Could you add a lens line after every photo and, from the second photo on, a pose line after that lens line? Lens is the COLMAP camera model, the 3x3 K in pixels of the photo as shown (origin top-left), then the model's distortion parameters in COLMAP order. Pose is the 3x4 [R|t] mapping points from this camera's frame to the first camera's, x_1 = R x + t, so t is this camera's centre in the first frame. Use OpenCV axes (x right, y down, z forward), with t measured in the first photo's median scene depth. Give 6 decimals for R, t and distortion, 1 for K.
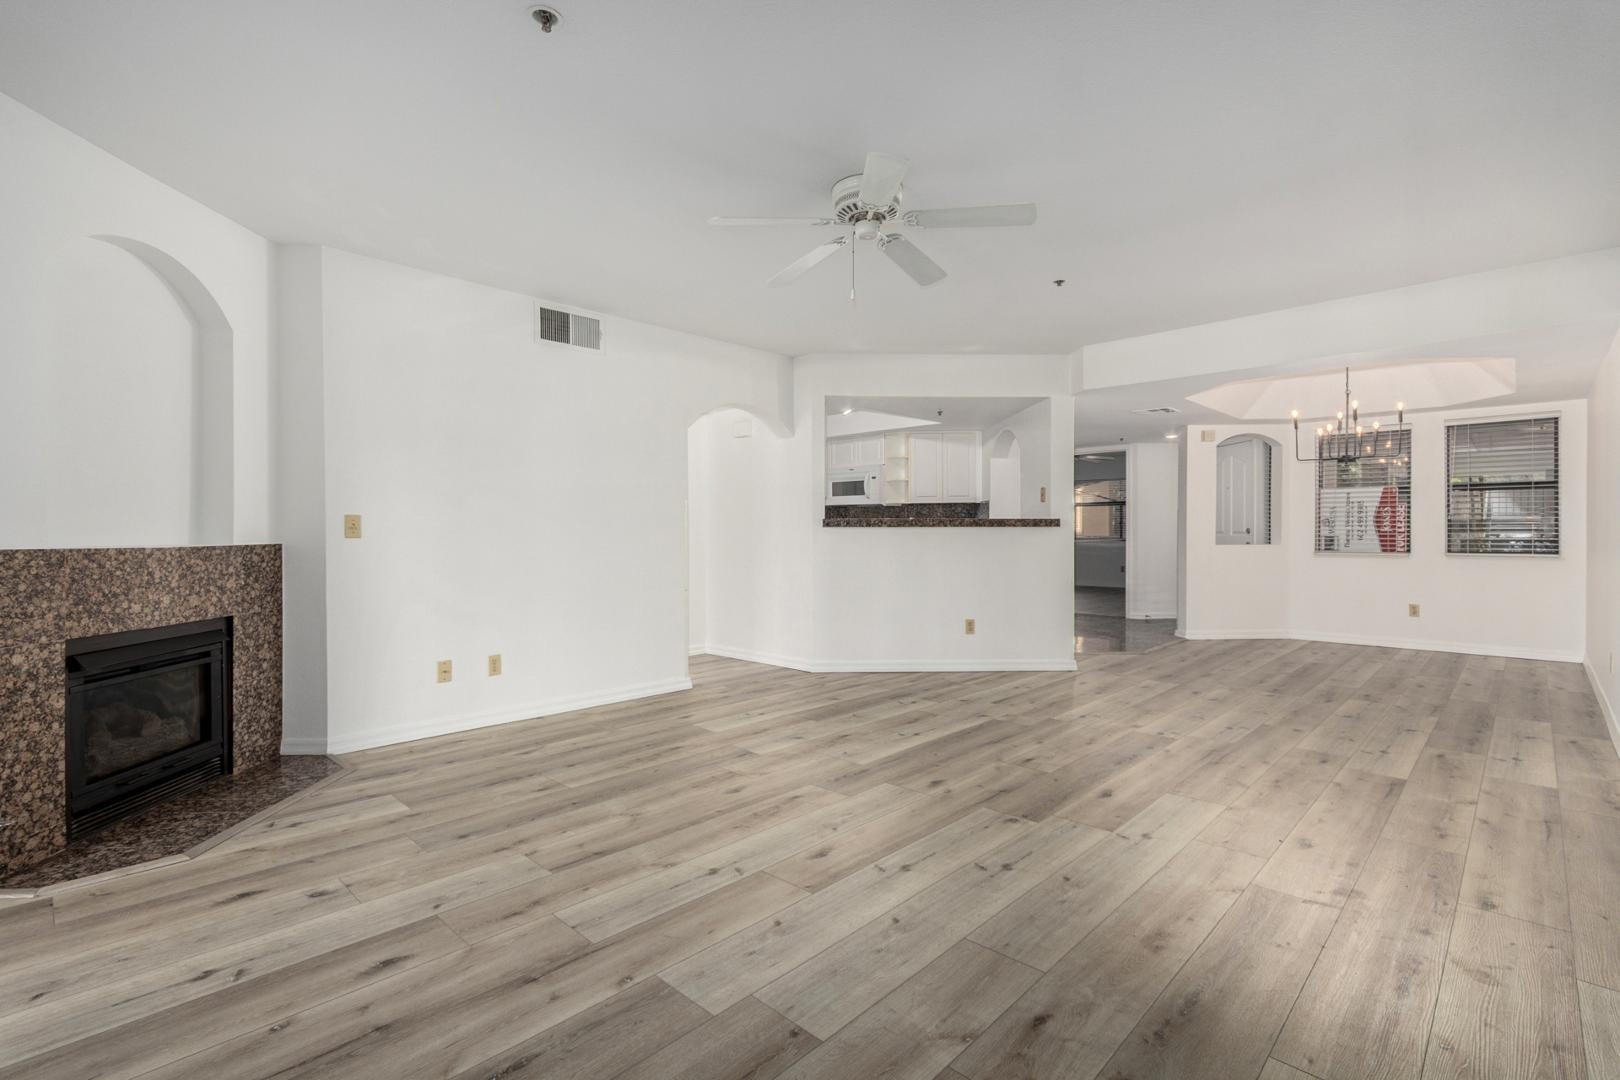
lens RADIAL K [[737.8, 0, 816.3], [0, 737.8, 532.9], [0, 0, 1]] dist [0.001280, -0.000753]
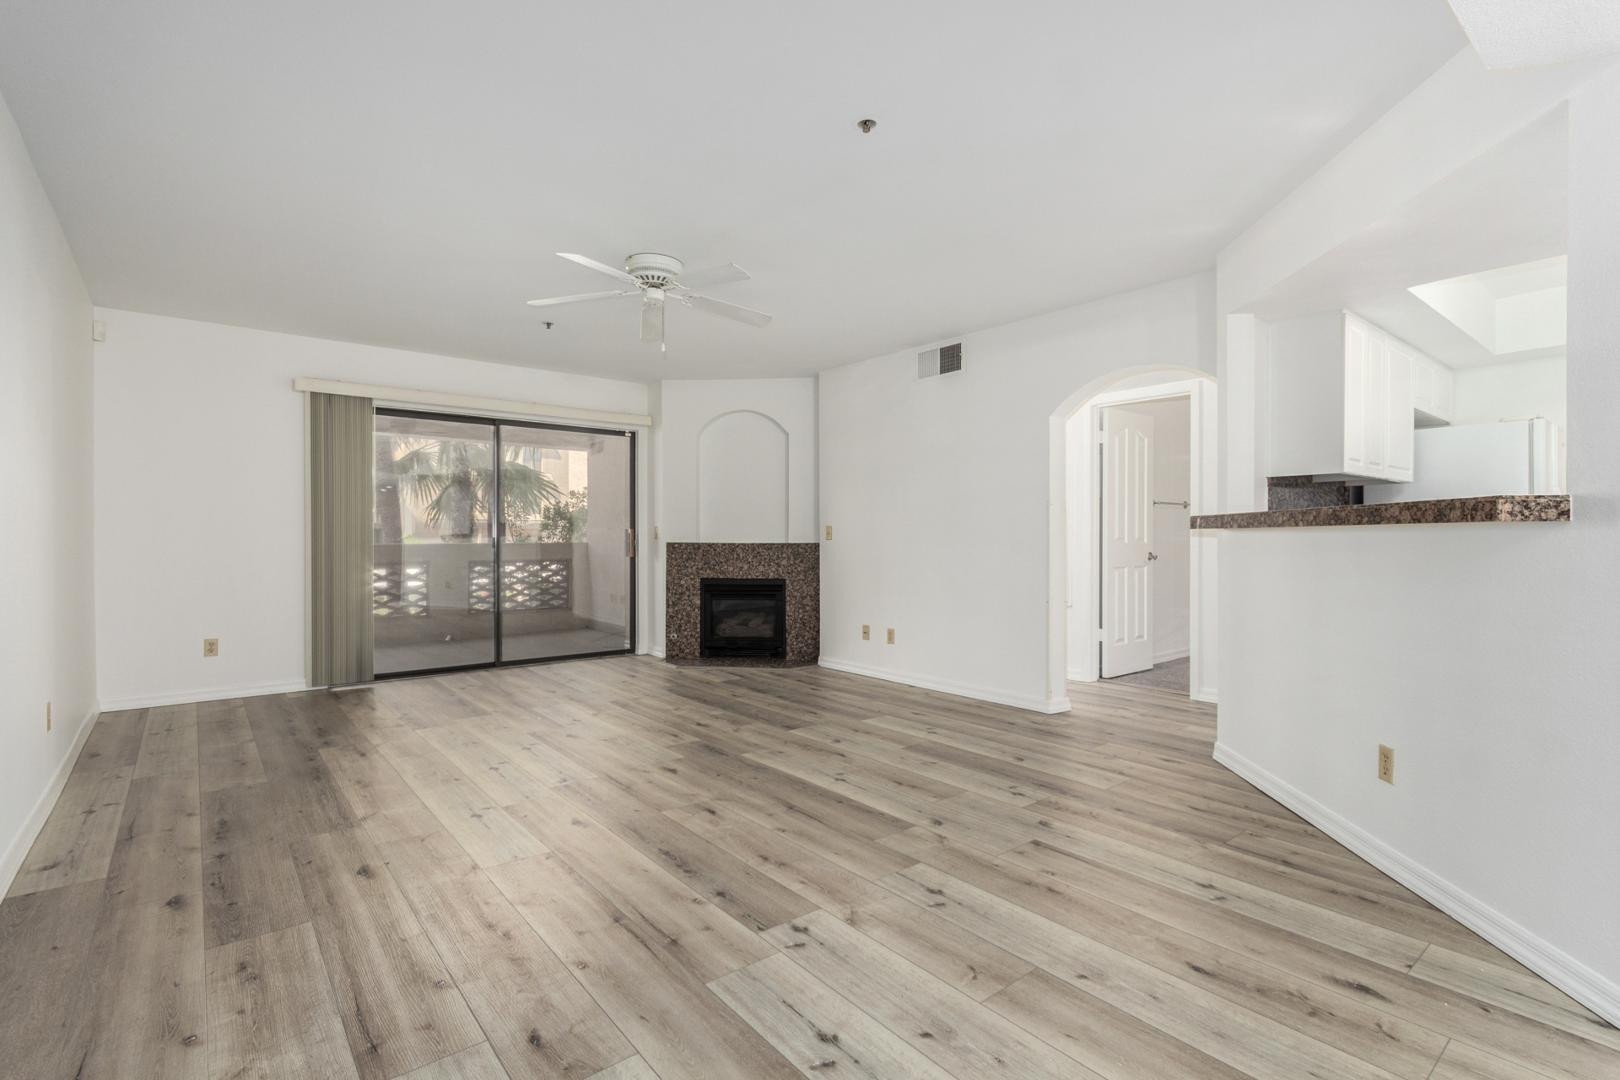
lens RADIAL K [[755.2, 0, 813.0], [0, 755.2, 538.0], [0, 0, 1]] dist [0.001494, 0.000576]
pose [[-0.113703, 0.003163, -0.993510, 1.199986], [-0.002800, 0.999990, 0.003504, -0.003977], [0.993511, 0.003180, -0.113693, 1.295170]]
